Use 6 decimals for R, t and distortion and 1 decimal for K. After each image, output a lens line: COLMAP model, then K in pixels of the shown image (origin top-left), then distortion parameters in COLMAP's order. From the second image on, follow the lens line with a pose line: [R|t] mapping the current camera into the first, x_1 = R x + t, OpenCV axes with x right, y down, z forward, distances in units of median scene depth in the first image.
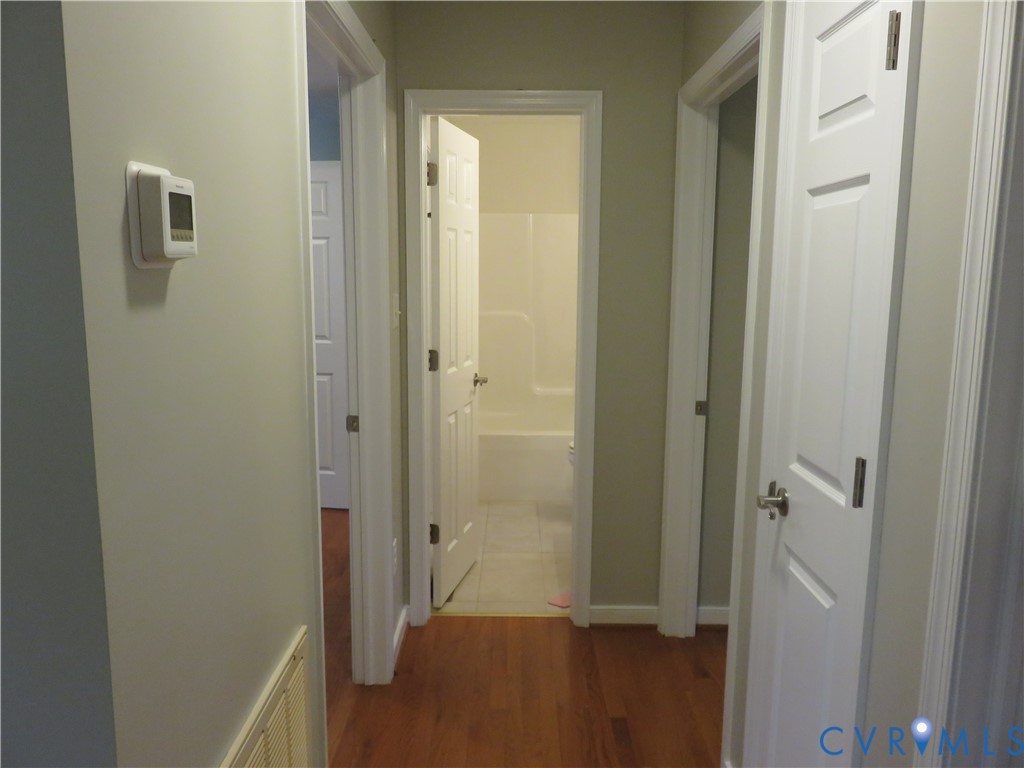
lens RADIAL K [[773.6, 0, 519.4], [0, 773.6, 381.1], [0, 0, 1]] dist [-0.010861, 0.001140]
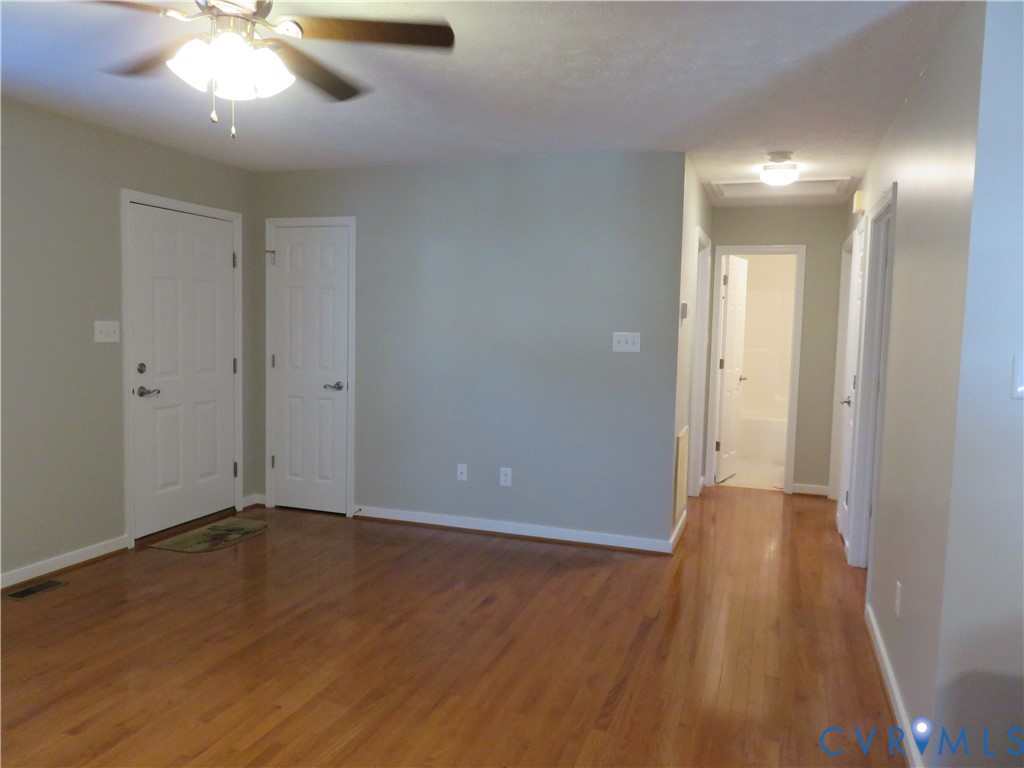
lens RADIAL K [[773.6, 0, 519.4], [0, 773.6, 381.1], [0, 0, 1]] dist [-0.010861, 0.001140]
pose [[0.945251, 0.041007, -0.323757, 0.056426], [-0.062487, 0.996461, -0.056227, 0.177580], [0.320306, 0.073379, 0.944468, -1.221244]]
